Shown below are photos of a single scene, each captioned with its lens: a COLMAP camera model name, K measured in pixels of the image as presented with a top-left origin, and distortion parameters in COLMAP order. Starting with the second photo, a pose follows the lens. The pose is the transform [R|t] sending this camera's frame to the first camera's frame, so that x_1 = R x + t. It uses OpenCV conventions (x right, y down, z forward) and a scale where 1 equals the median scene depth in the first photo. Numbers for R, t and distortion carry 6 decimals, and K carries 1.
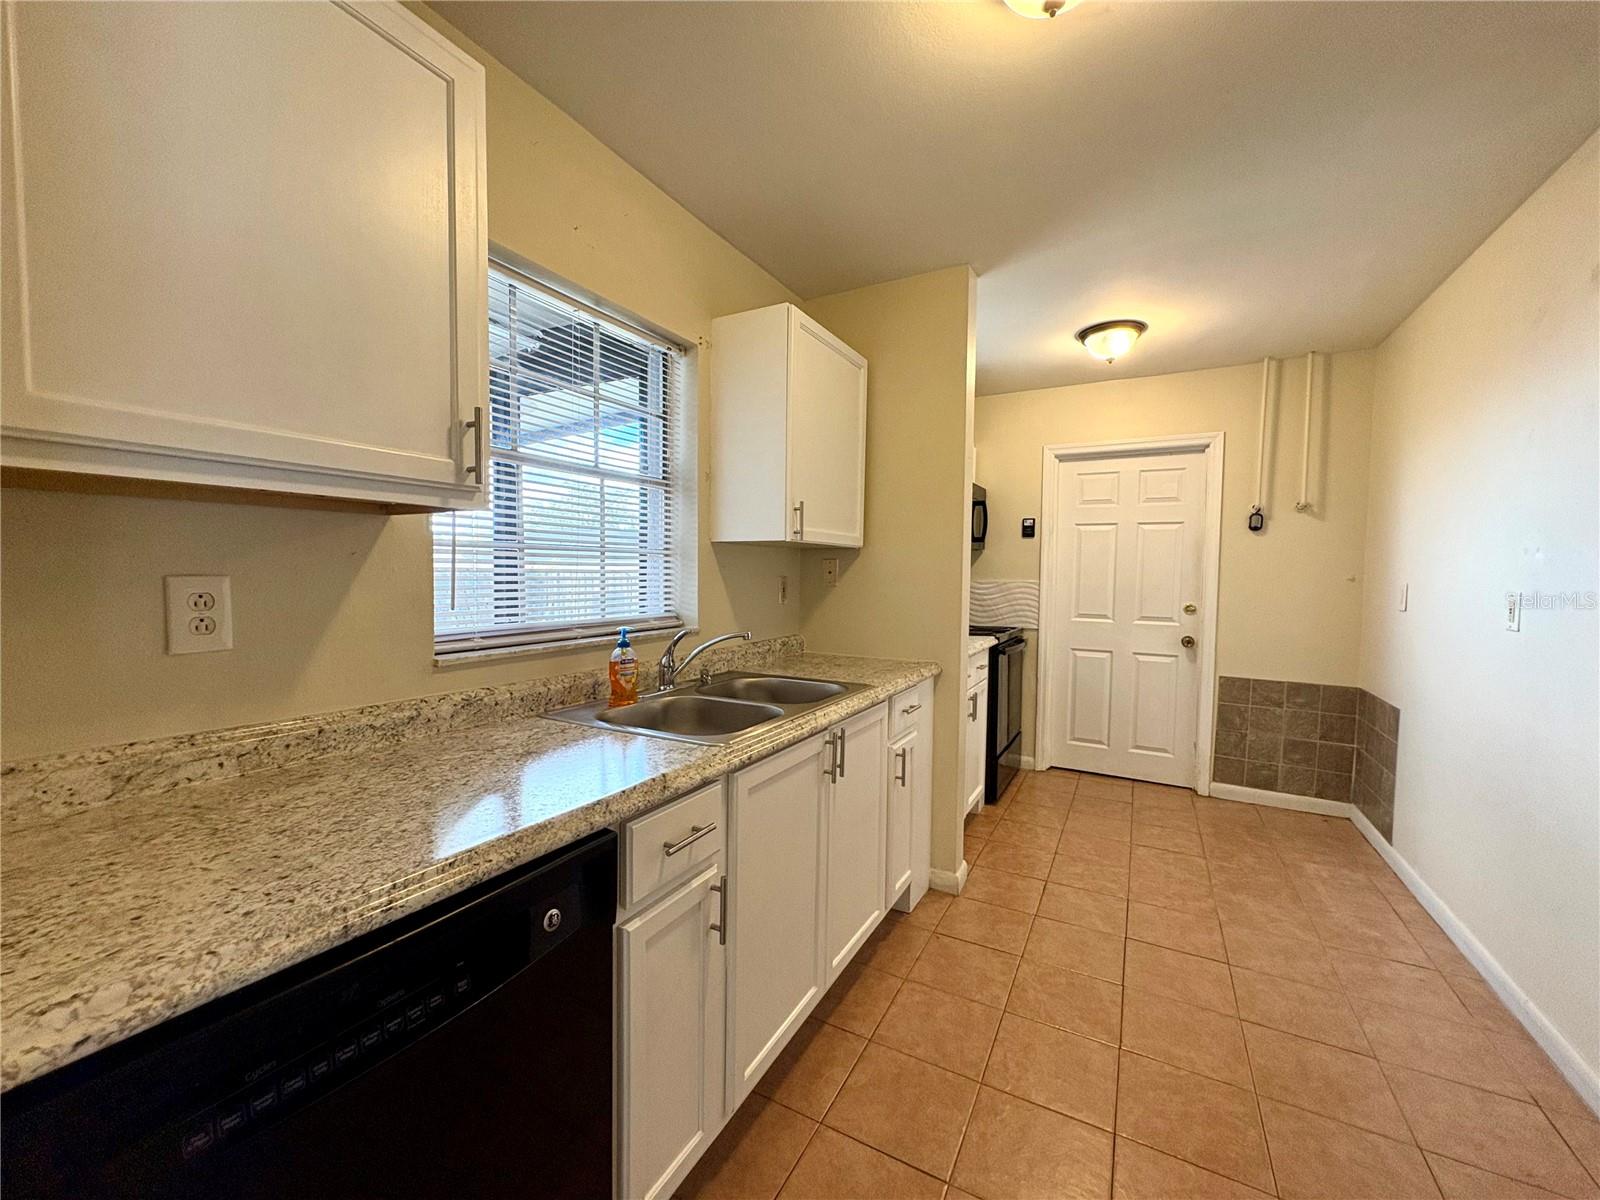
lens RADIAL K [[635.2, 0, 801.8], [0, 635.2, 600.1], [0, 0, 1]] dist [-0.002427, -0.000063]
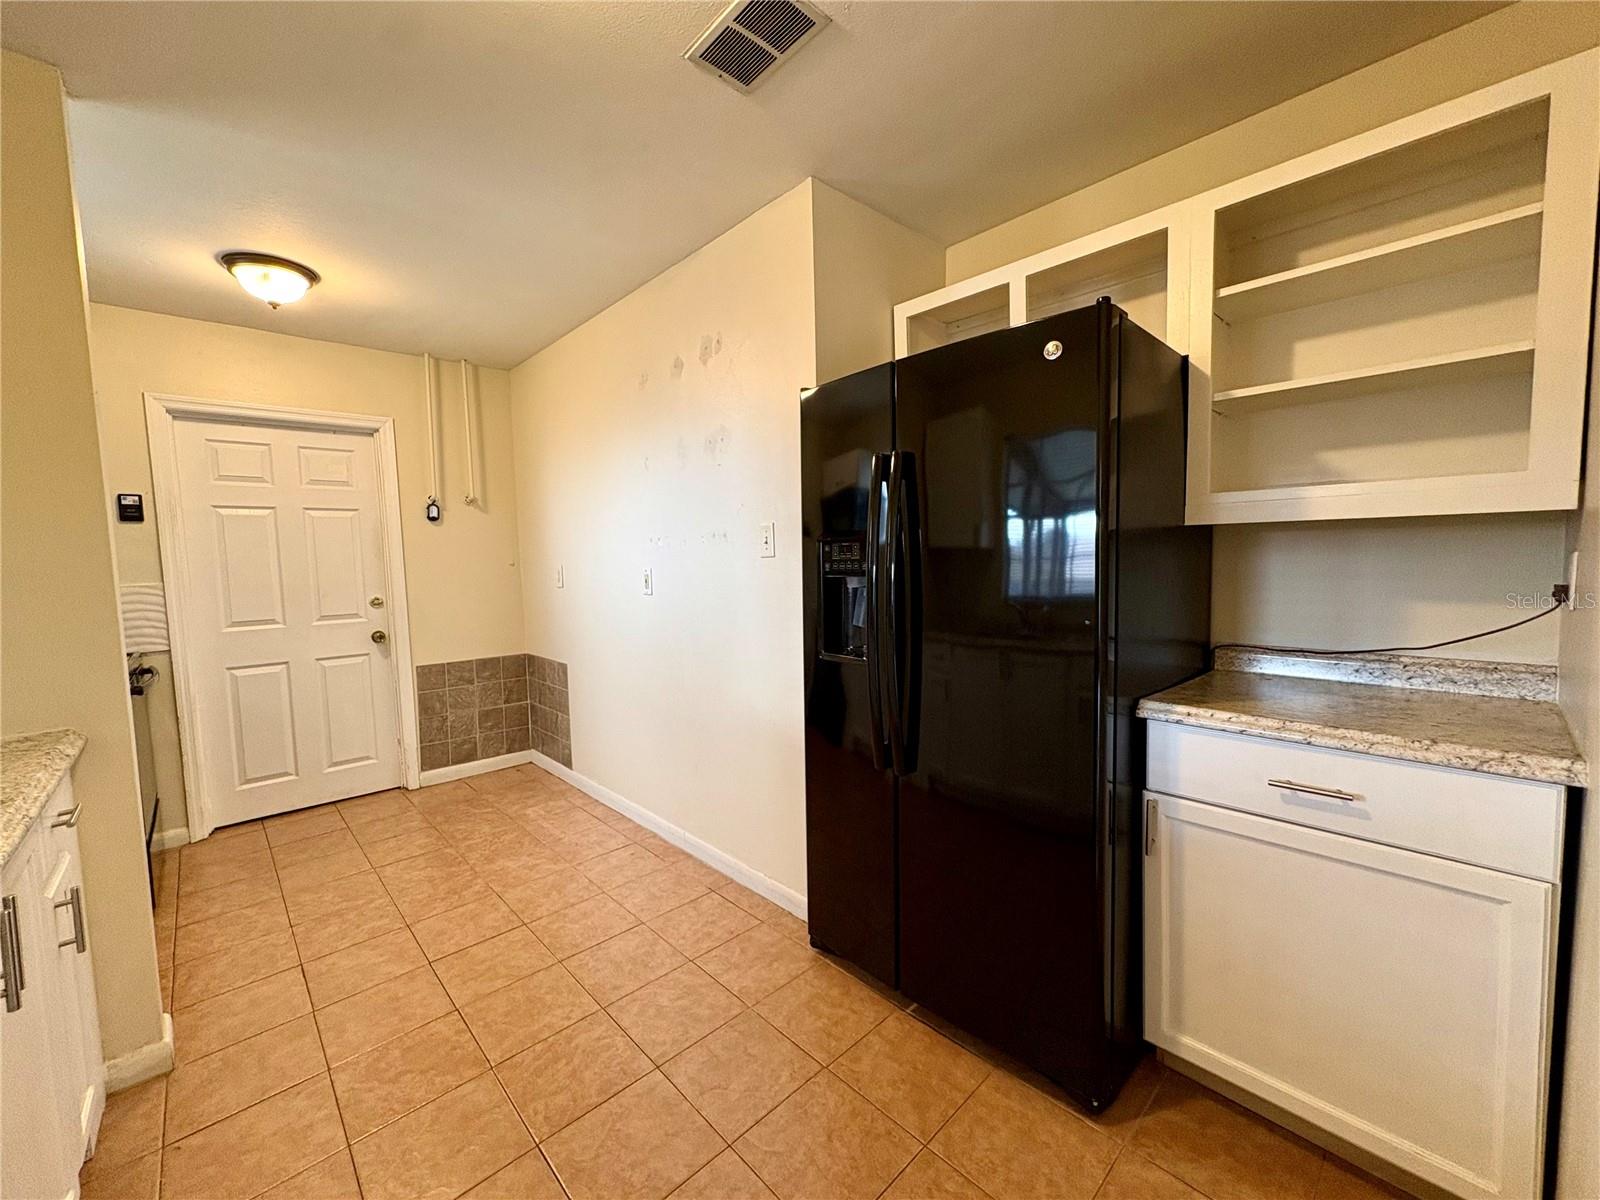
lens RADIAL K [[635.2, 0, 800.8], [0, 635.2, 598.6], [0, 0, 1]] dist [-0.002427, -0.000063]
pose [[0.310377, -0.088991, 0.946439, -0.090996], [0.074988, 0.994798, 0.068947, -0.009724], [-0.947651, 0.049572, 0.315436, 0.111708]]
